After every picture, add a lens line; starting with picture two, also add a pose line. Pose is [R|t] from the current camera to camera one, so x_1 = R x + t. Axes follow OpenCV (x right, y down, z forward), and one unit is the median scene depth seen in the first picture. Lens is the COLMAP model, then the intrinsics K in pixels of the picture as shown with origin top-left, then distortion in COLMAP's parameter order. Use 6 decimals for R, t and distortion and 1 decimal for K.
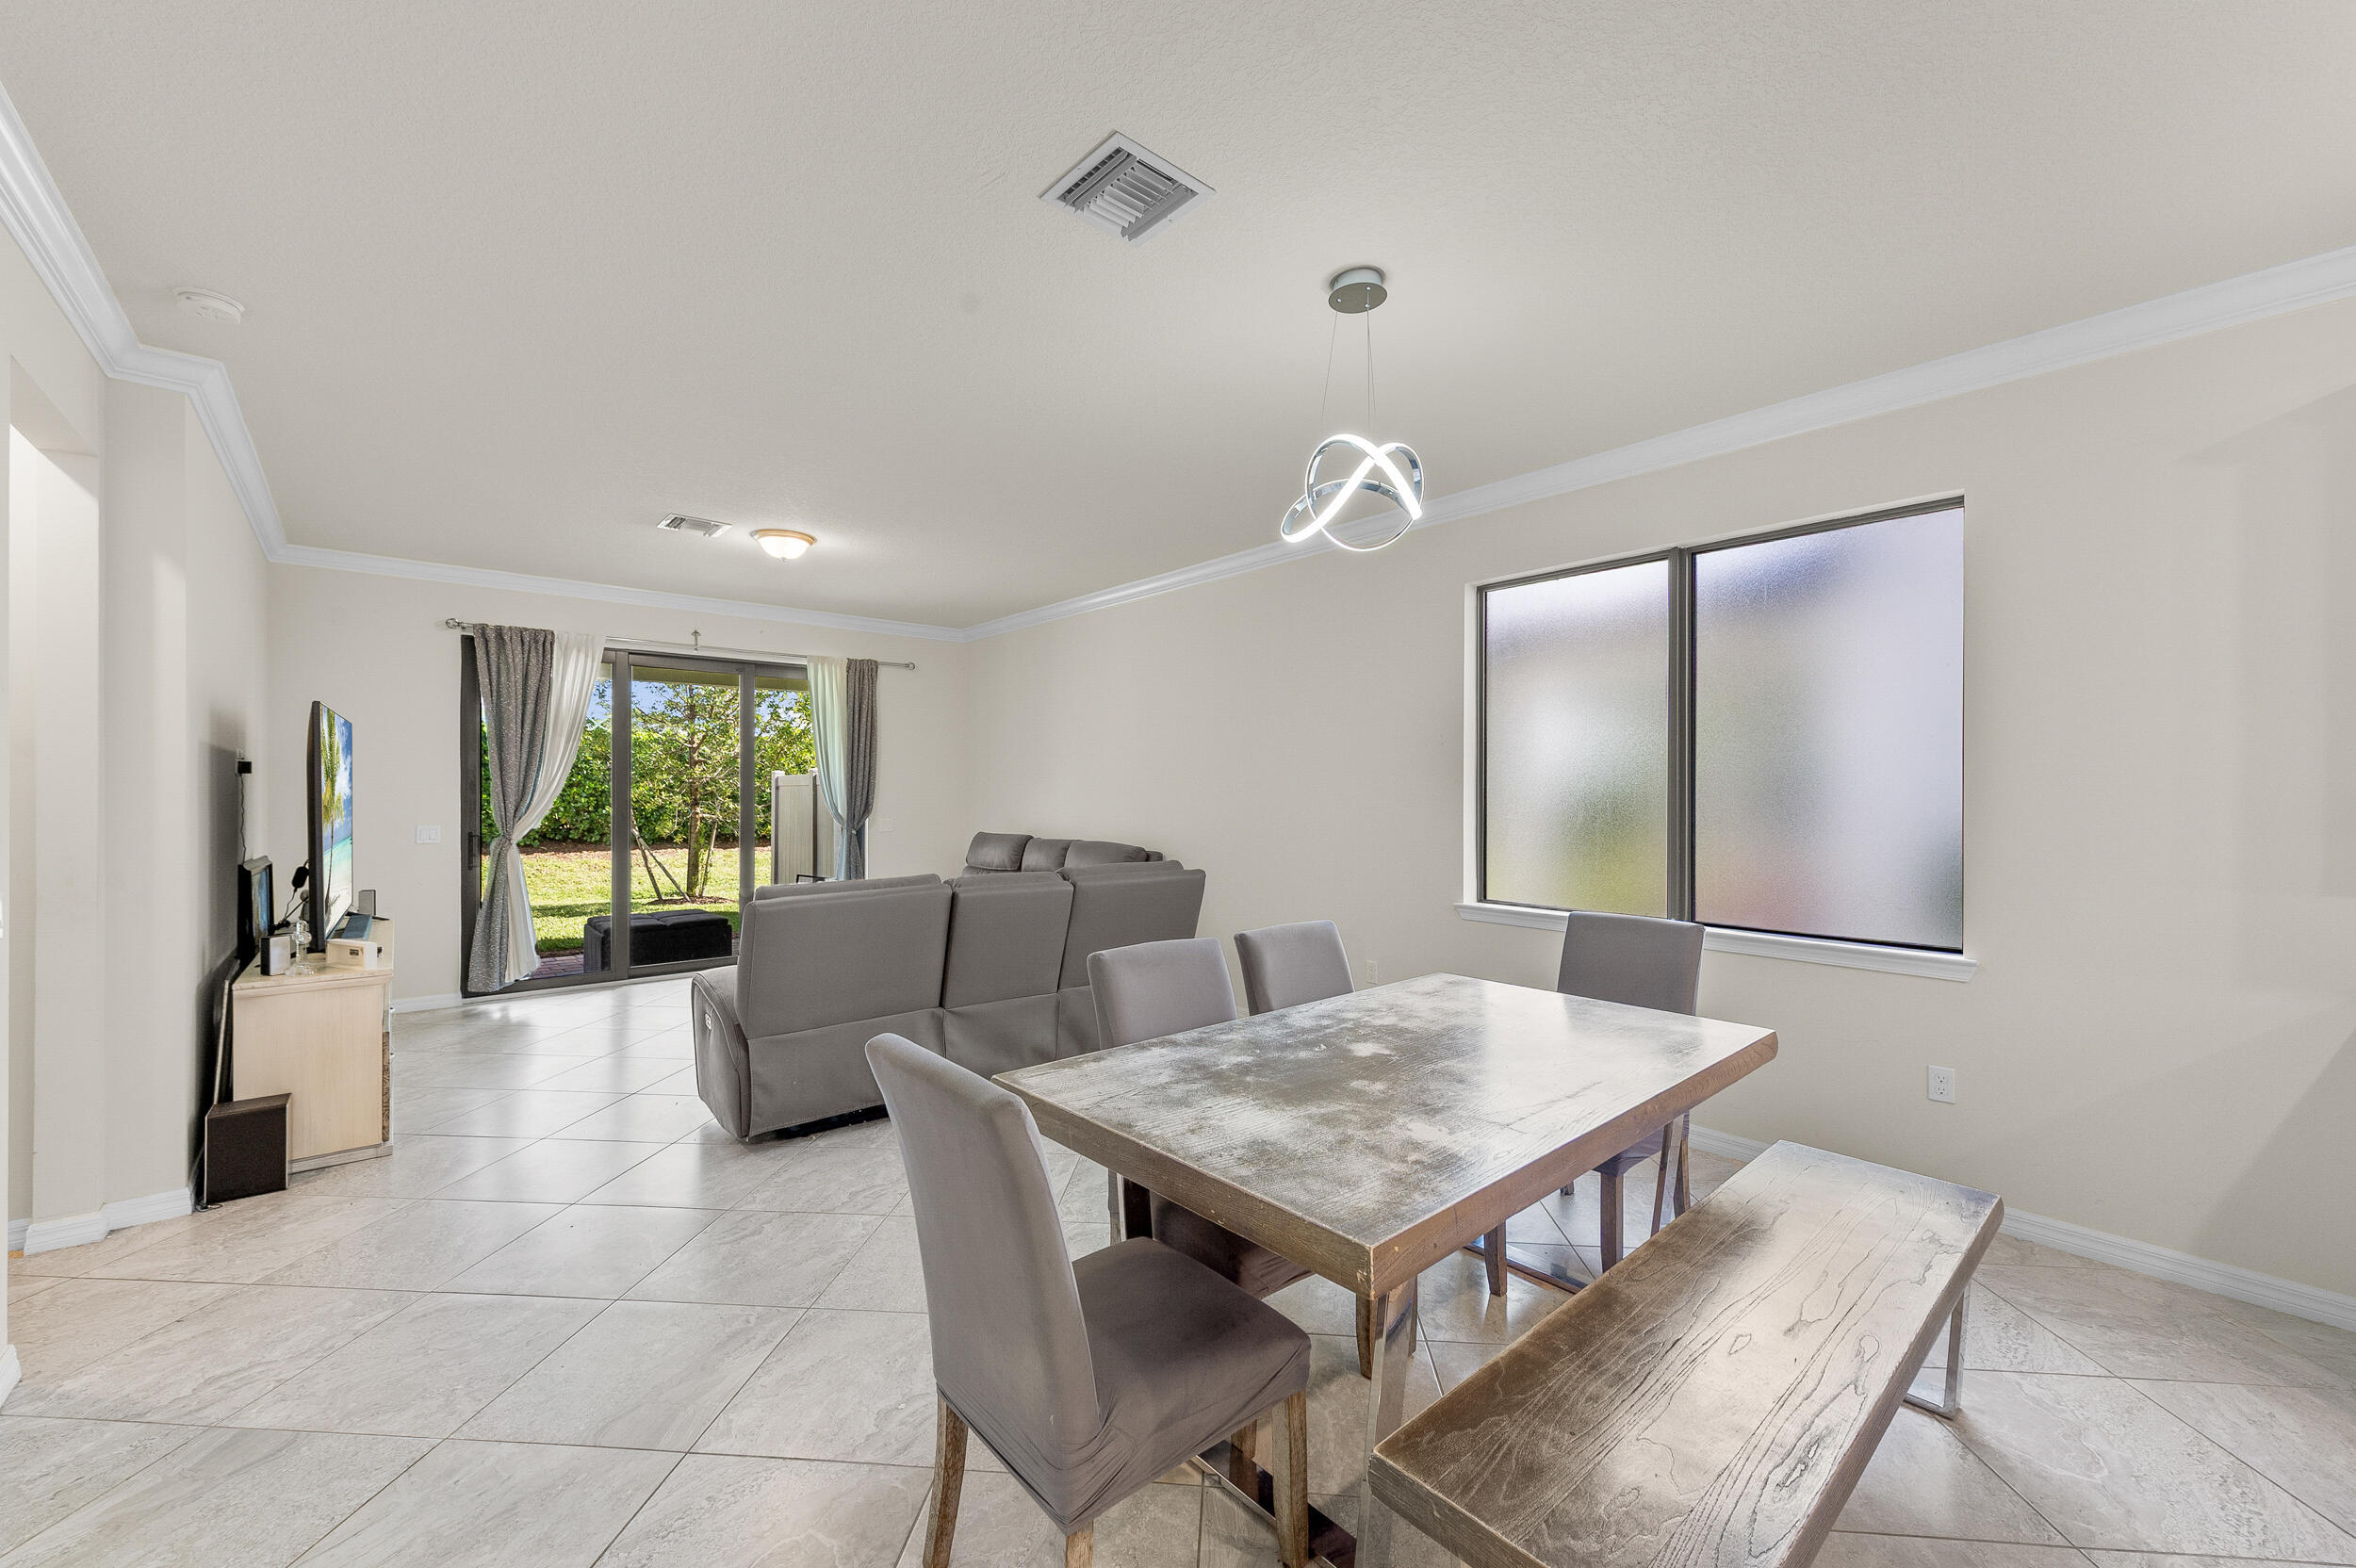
lens RADIAL K [[934.4, 0, 1166.2], [0, 934.4, 787.3], [0, 0, 1]] dist [0.000273, -0.000225]
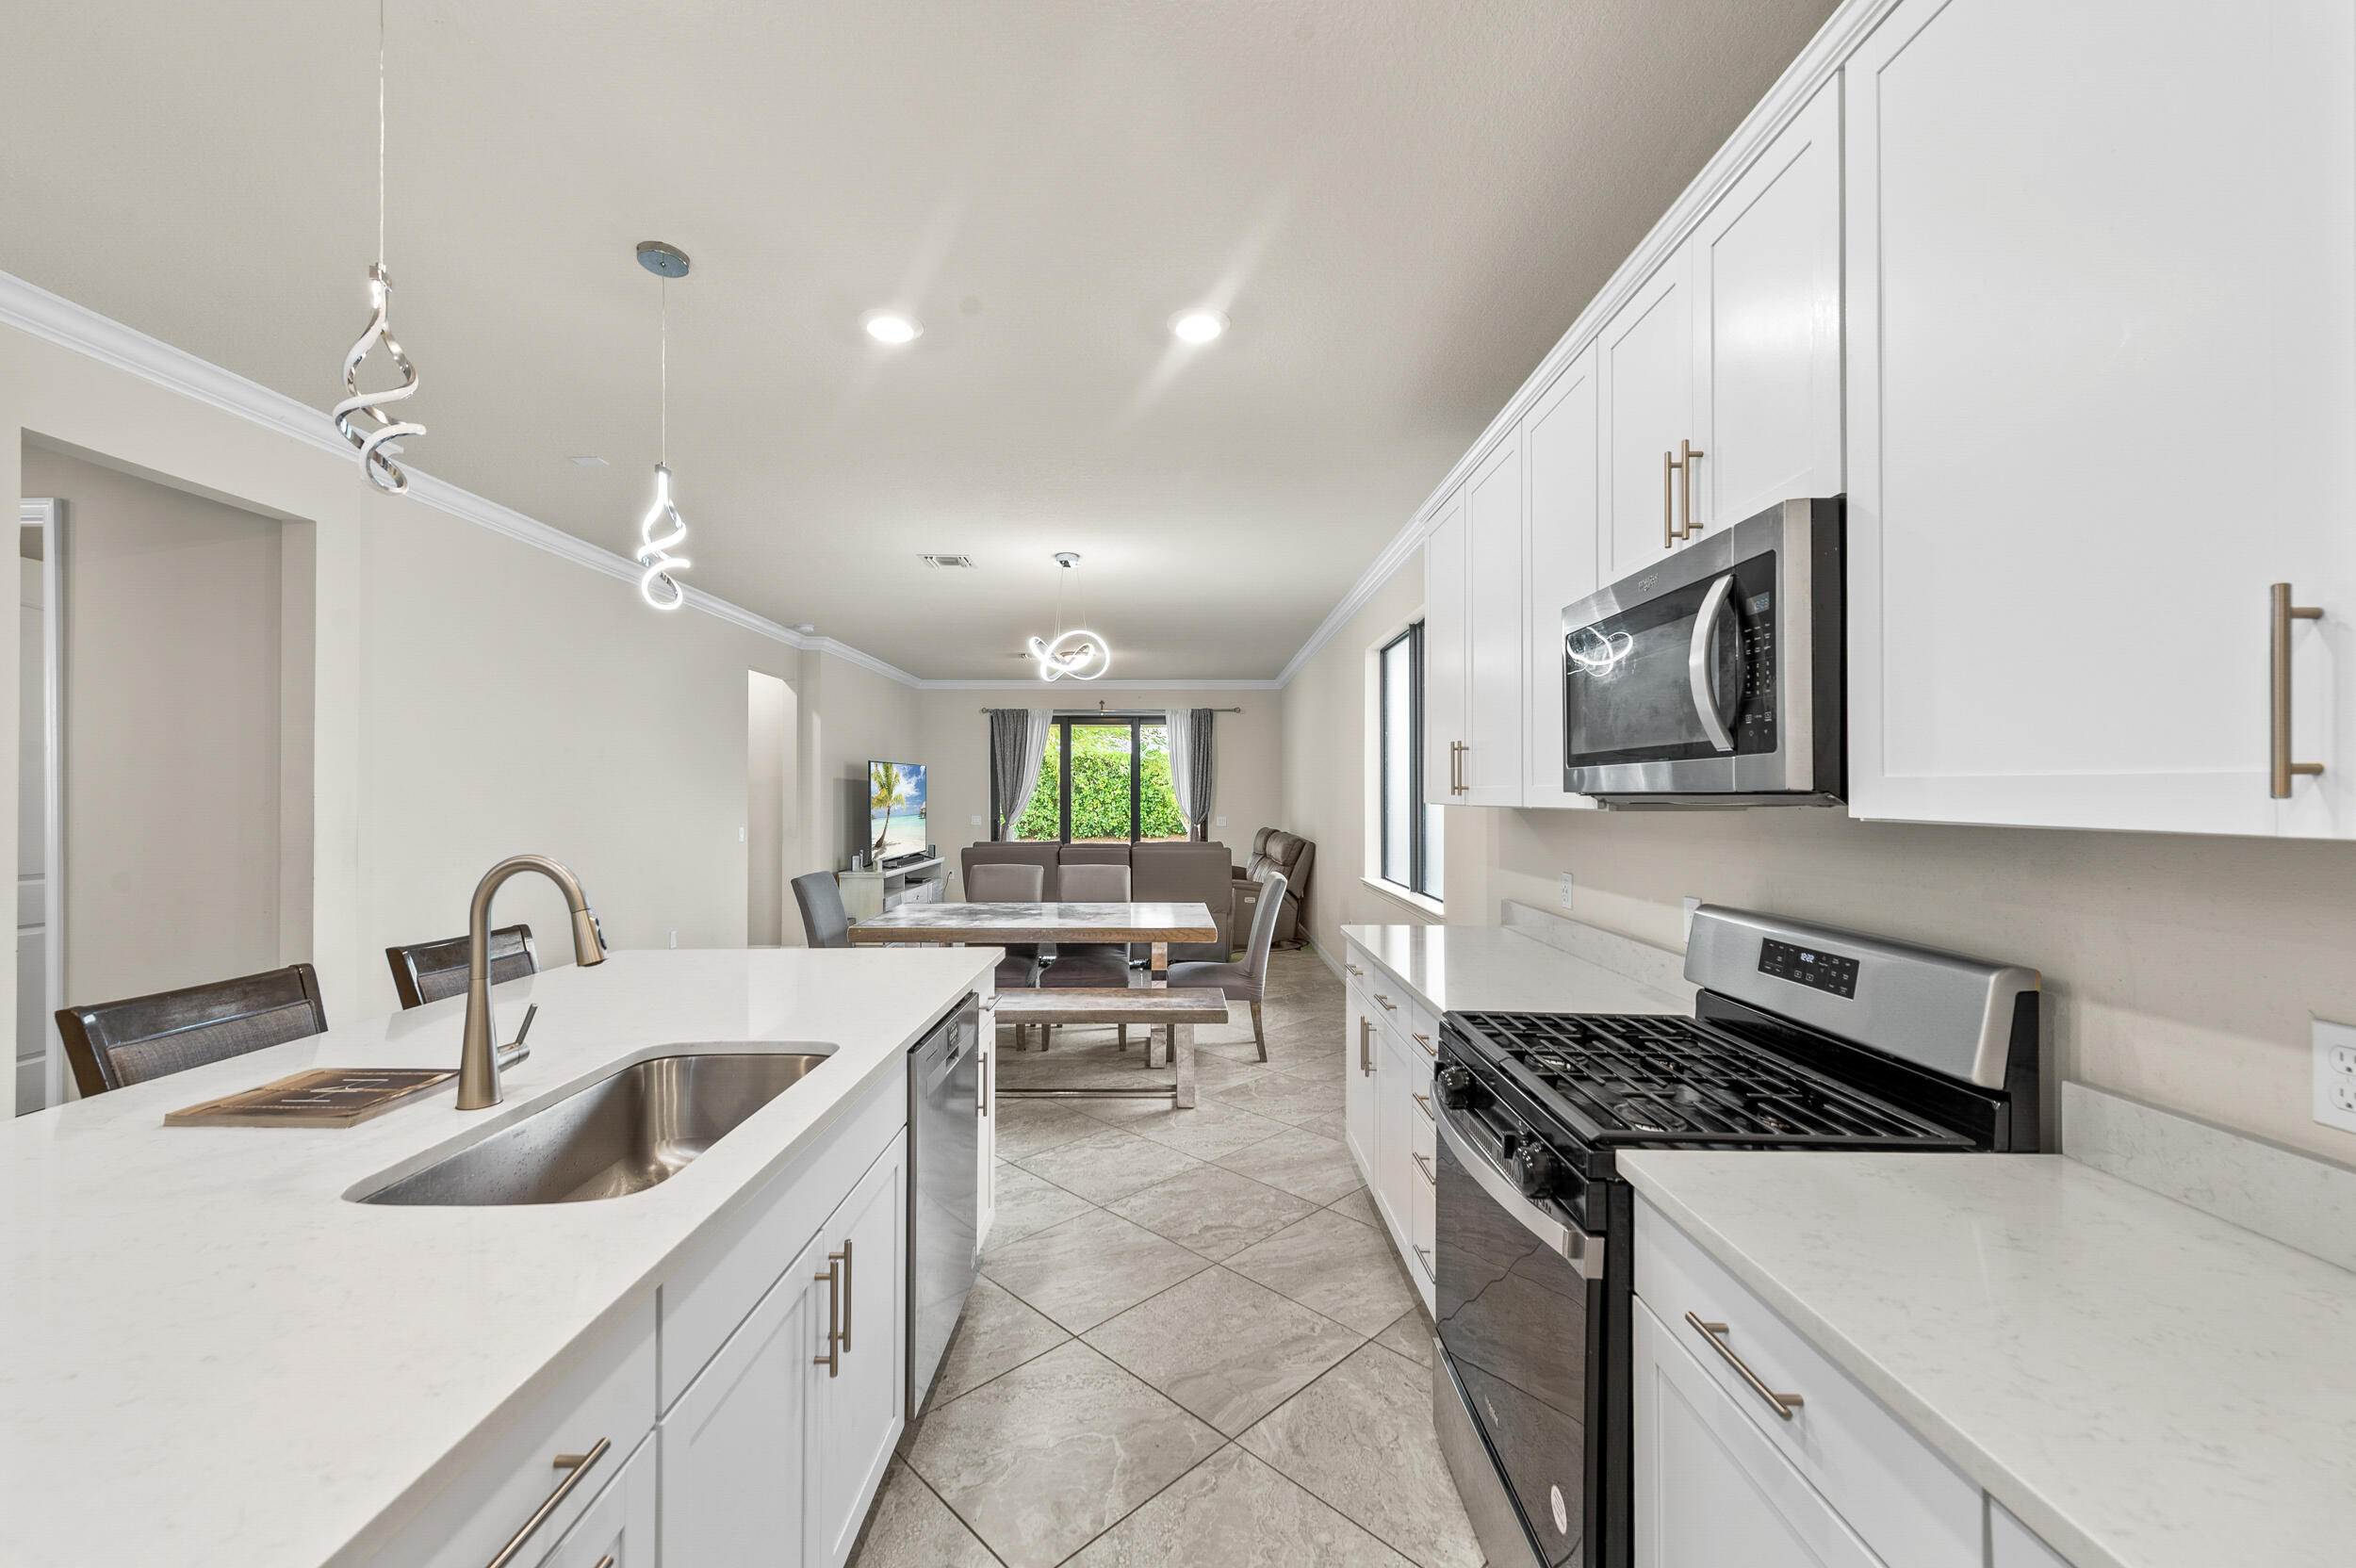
lens RADIAL K [[930.1, 0, 1182.2], [0, 930.1, 770.1], [0, 0, 1]] dist [0.000845, -0.000016]
pose [[0.764043, -0.019010, -0.644885, 0.998659], [0.001833, 0.999626, -0.027295, 0.001718], [0.645163, 0.019672, 0.763792, -0.258858]]
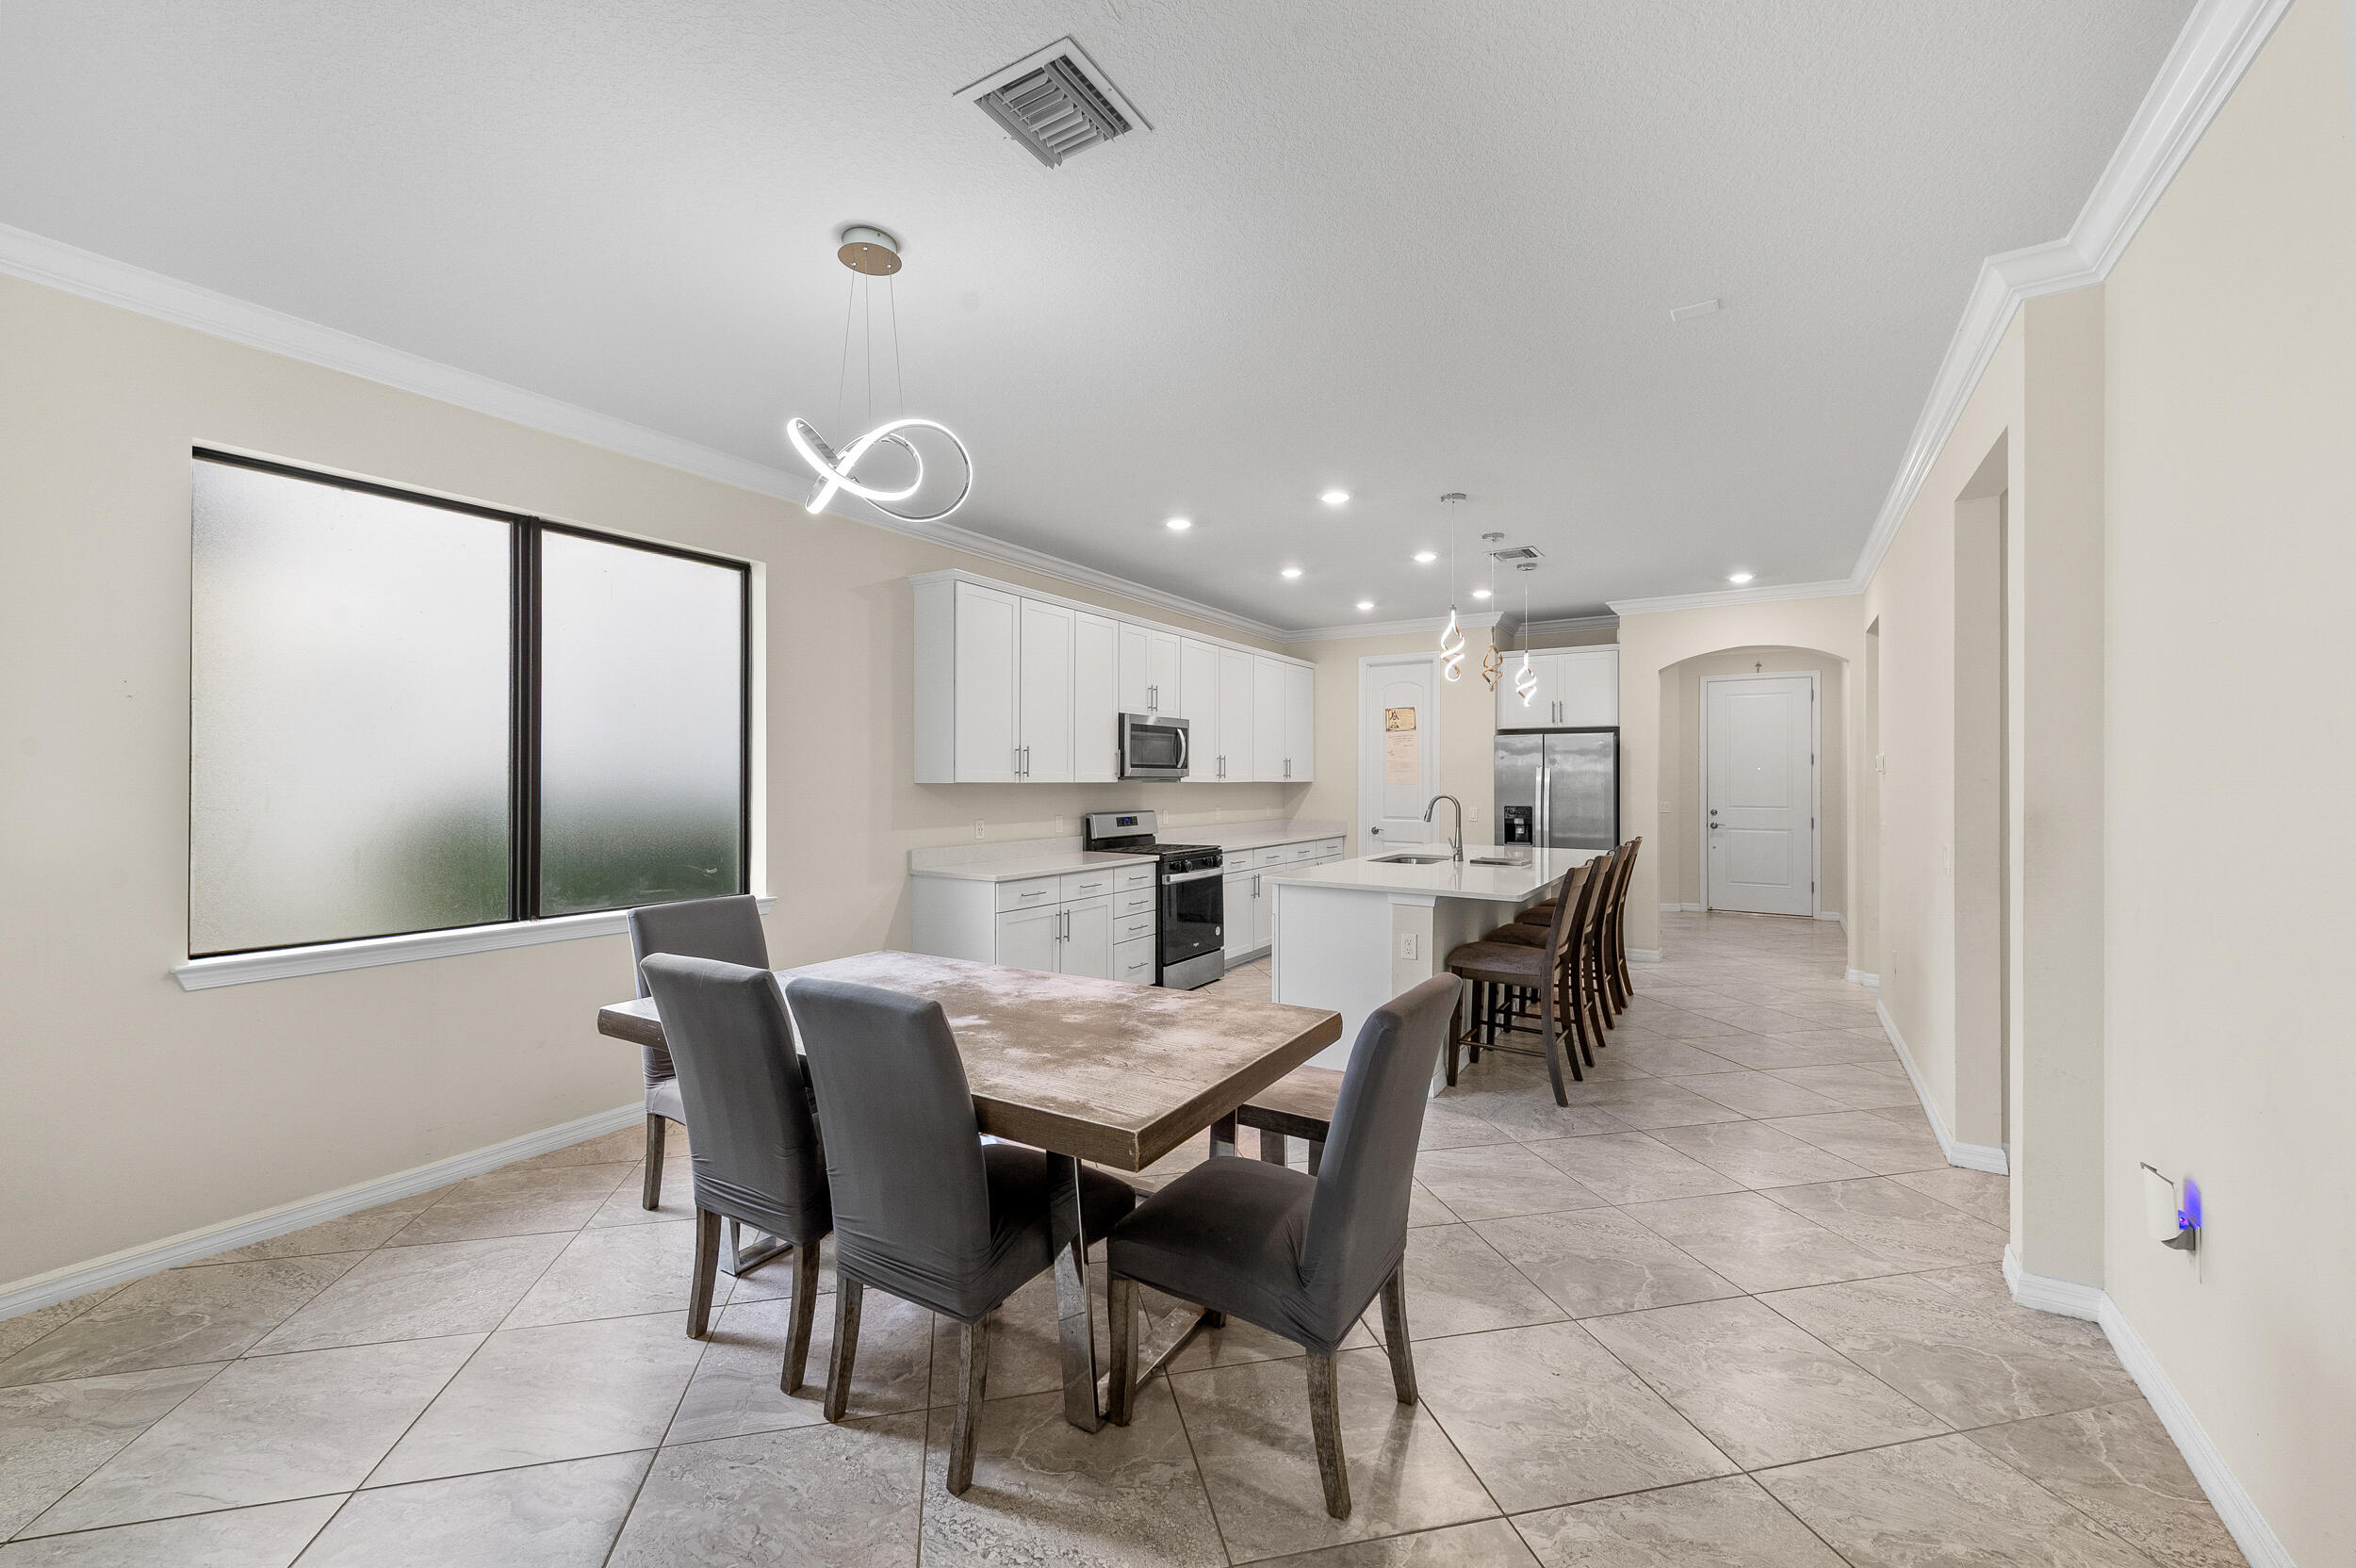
lens RADIAL K [[925.7, 0, 1167.5], [0, 925.7, 783.6], [0, 0, 1]] dist [0.000572, -0.000068]
pose [[-0.298539, -0.011214, 0.954332, -0.451258], [-0.005065, 0.999935, 0.010166, -0.003188], [-0.954384, -0.001799, -0.298577, 0.567062]]
